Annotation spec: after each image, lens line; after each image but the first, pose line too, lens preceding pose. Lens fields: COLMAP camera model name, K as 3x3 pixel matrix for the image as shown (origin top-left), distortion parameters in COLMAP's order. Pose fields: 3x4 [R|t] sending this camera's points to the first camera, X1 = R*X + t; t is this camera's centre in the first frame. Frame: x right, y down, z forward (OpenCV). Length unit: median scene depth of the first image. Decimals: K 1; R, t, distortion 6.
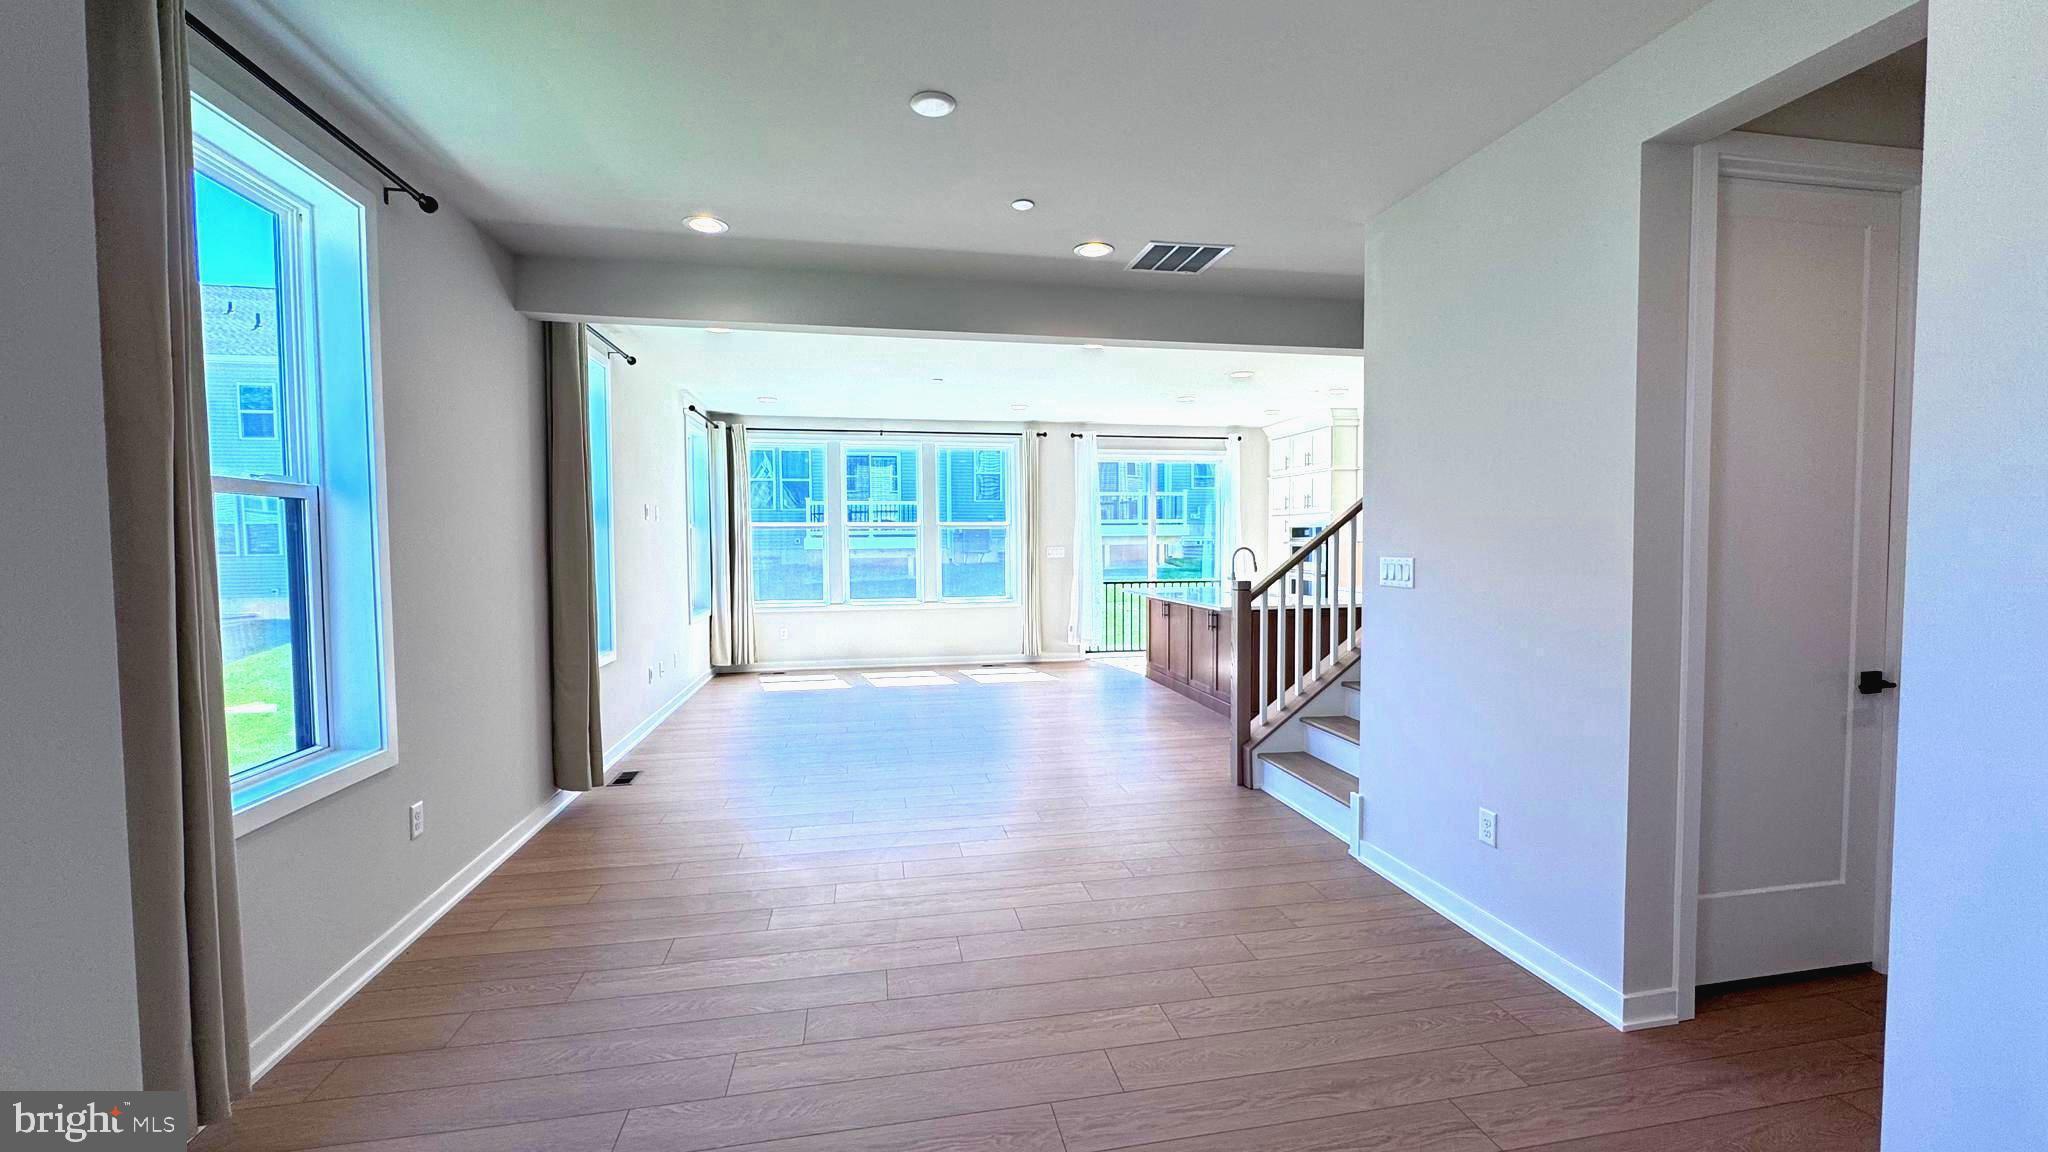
lens RADIAL K [[815.5, 0, 1024.0], [0, 815.5, 576.0], [0, 0, 1]] dist [-0.003058, 0.000265]
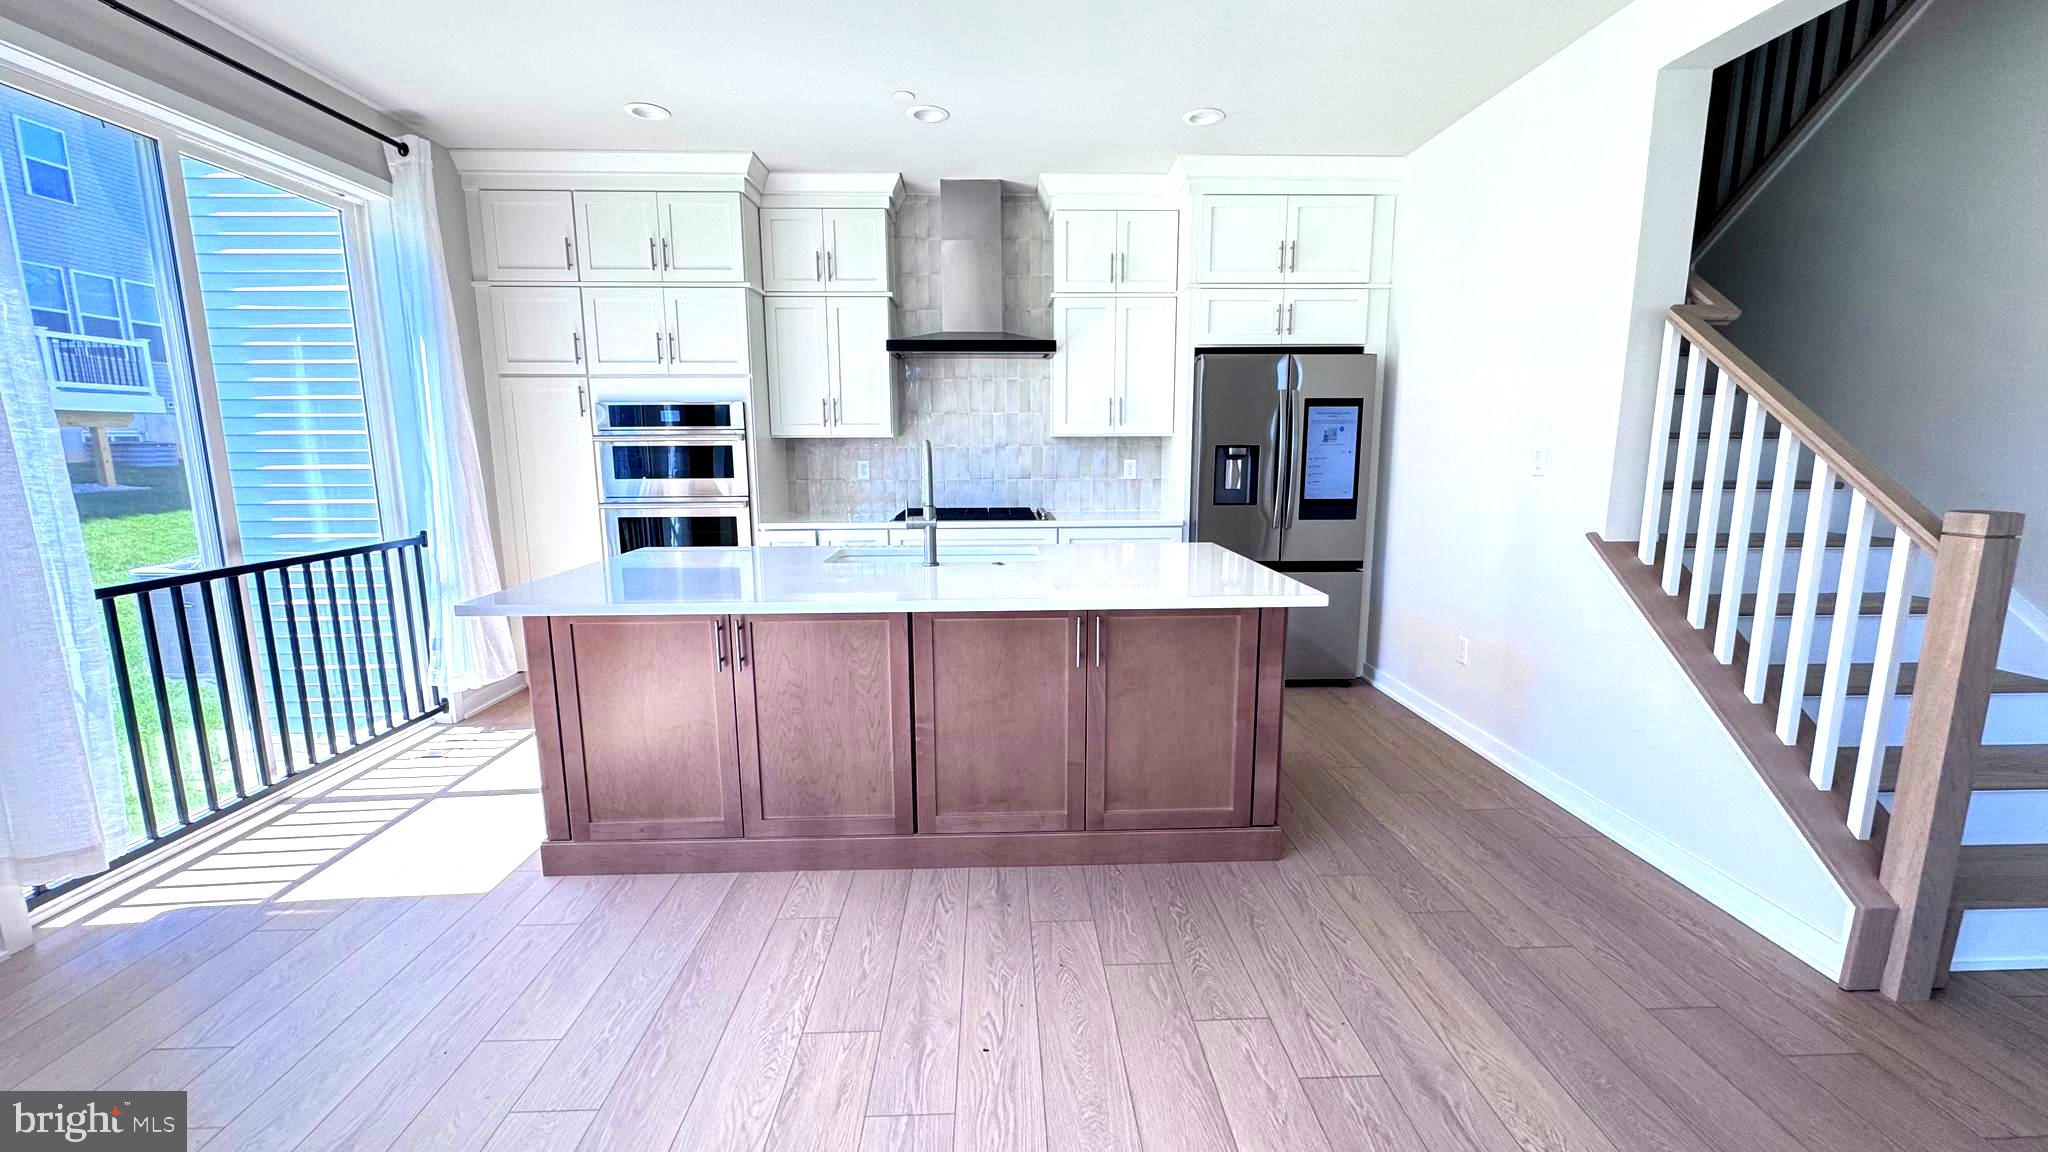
lens RADIAL K [[815.5, 0, 1024.0], [0, 815.5, 576.0], [0, 0, 1]] dist [-0.003058, 0.000265]
pose [[0.155365, -0.155311, 0.975572, -0.093538], [0.046554, 0.987618, 0.149814, -0.021873], [-0.986760, 0.022141, 0.160672, 0.696379]]
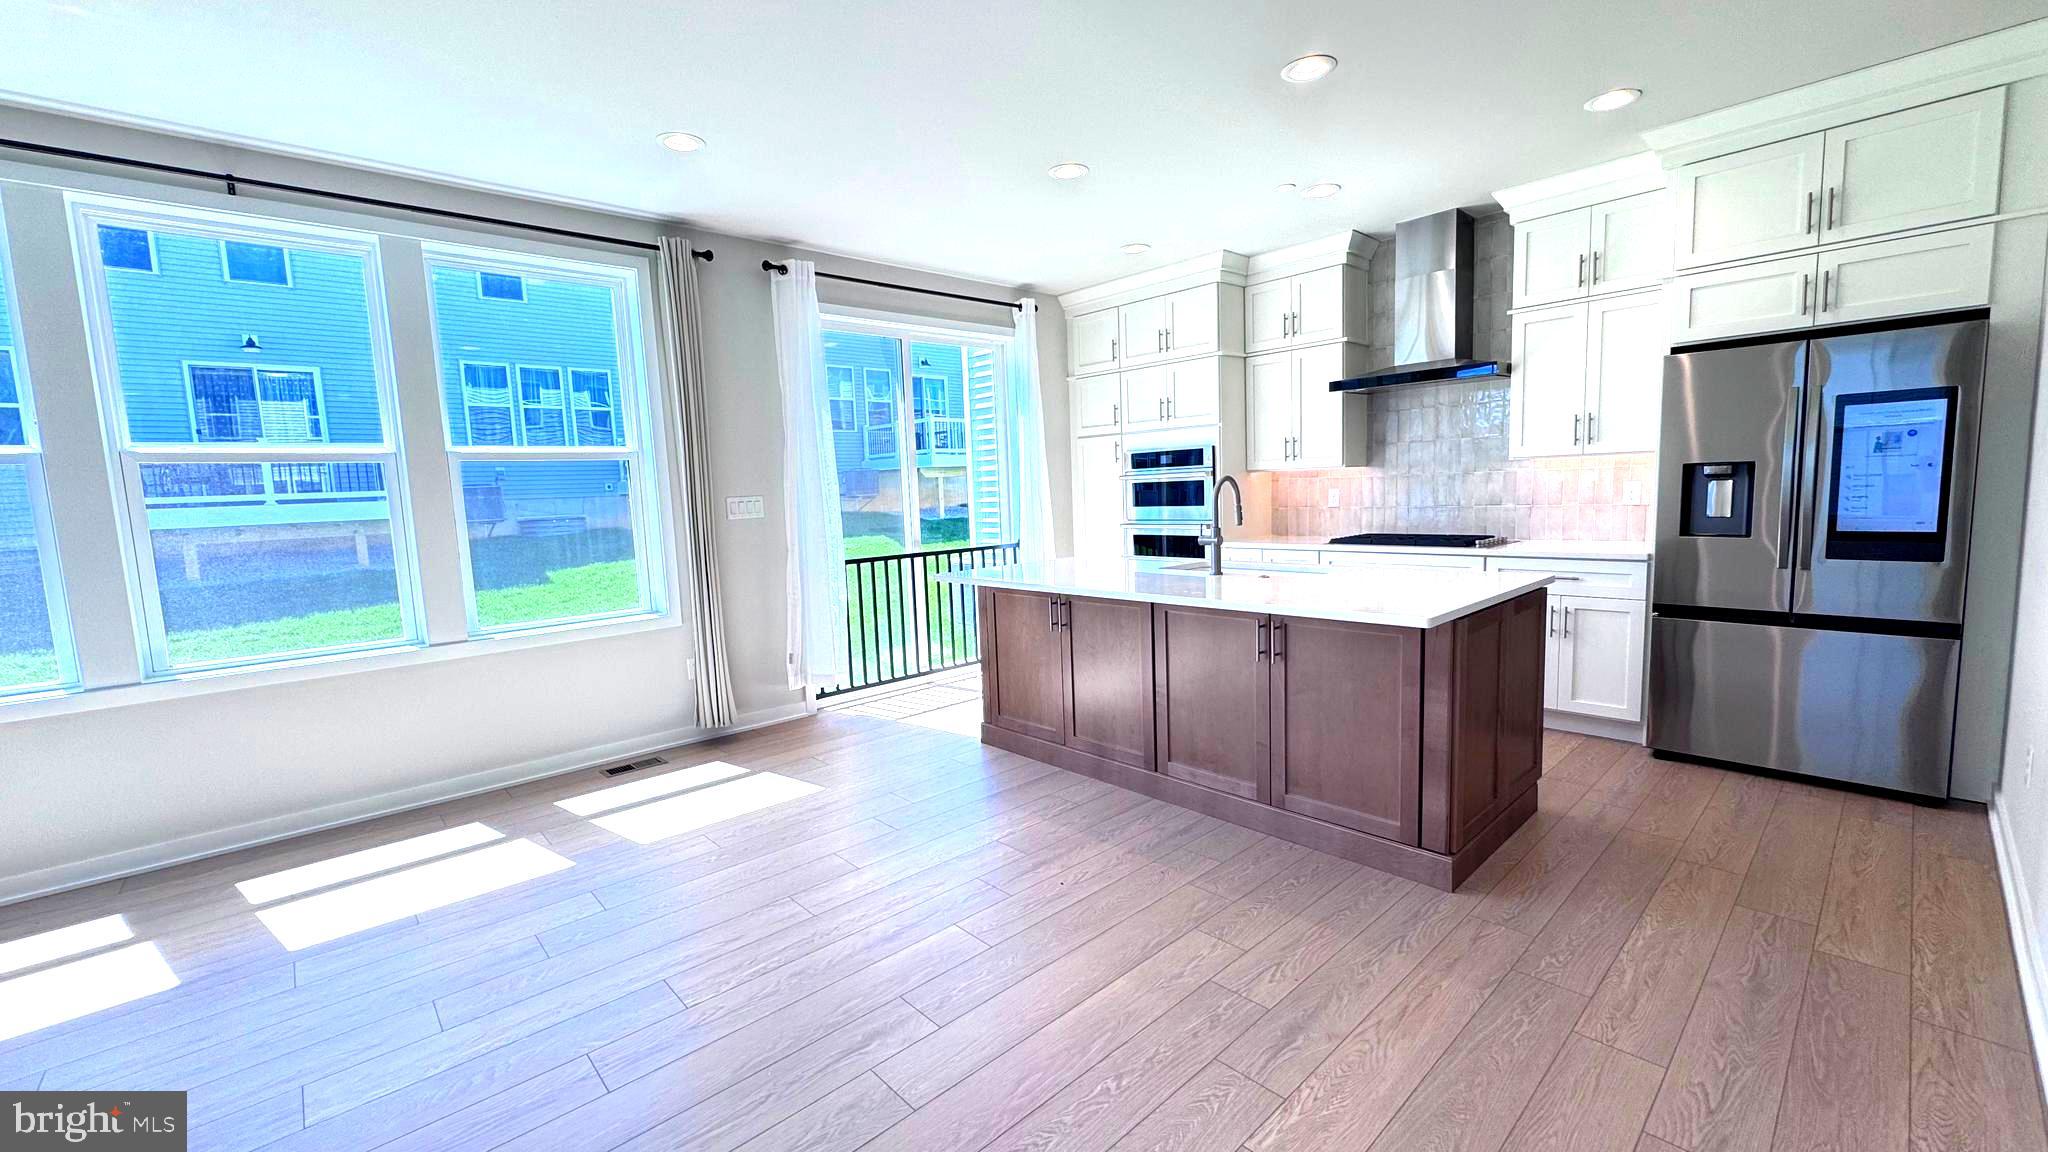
lens RADIAL K [[815.5, 0, 1024.0], [0, 815.5, 576.0], [0, 0, 1]] dist [-0.003058, 0.000265]
pose [[0.851323, -0.085123, 0.517691, -0.076663], [0.057885, 0.995965, 0.068575, -0.012527], [-0.521439, -0.028413, 0.852815, 0.499060]]
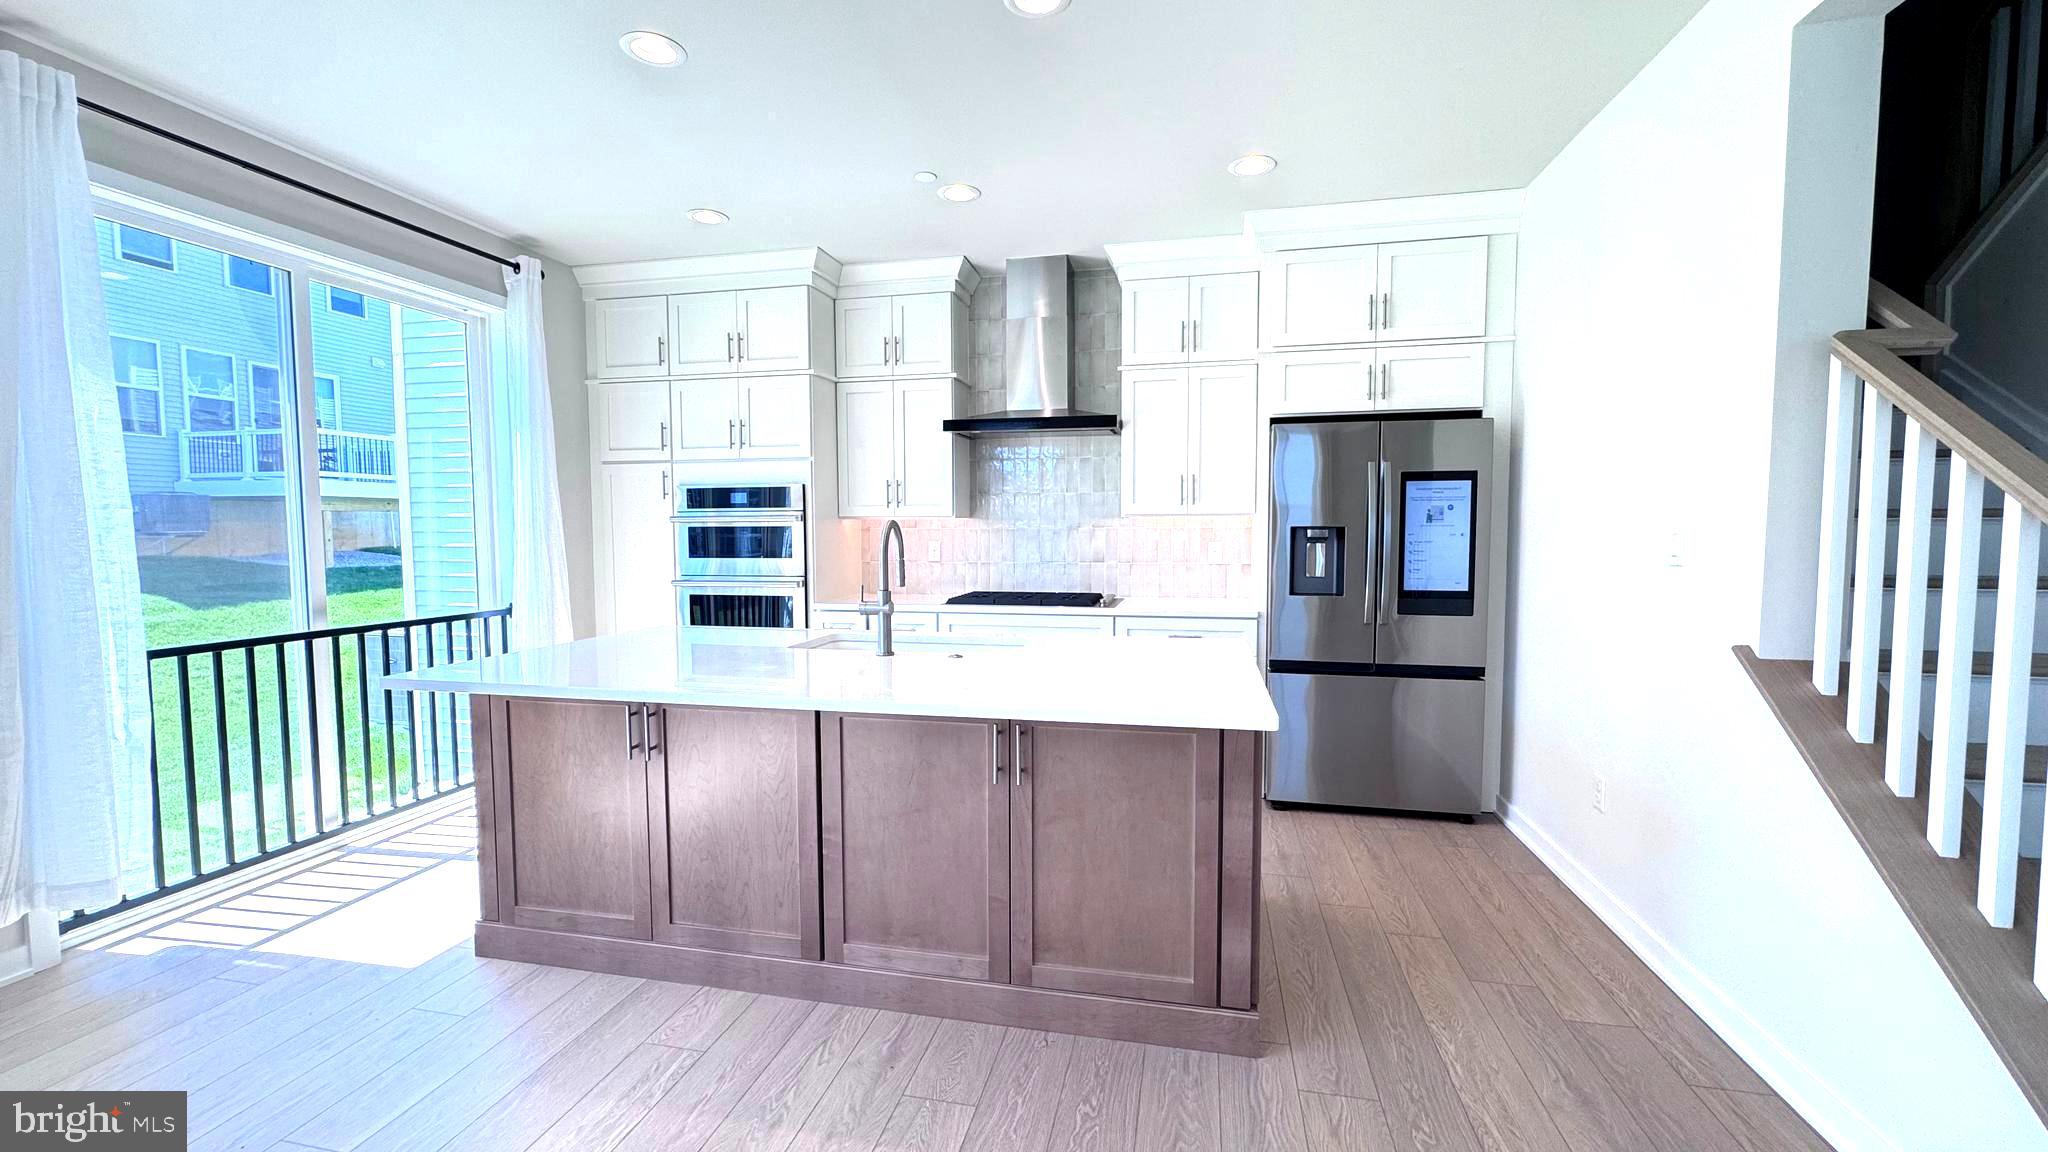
lens RADIAL K [[815.5, 0, 1024.0], [0, 815.5, 576.0], [0, 0, 1]] dist [-0.003058, 0.000265]
pose [[0.394162, -0.052206, 0.917557, -0.036628], [0.041702, 0.998373, 0.038890, -0.017571], [-0.918094, 0.022935, 0.395698, 0.624841]]
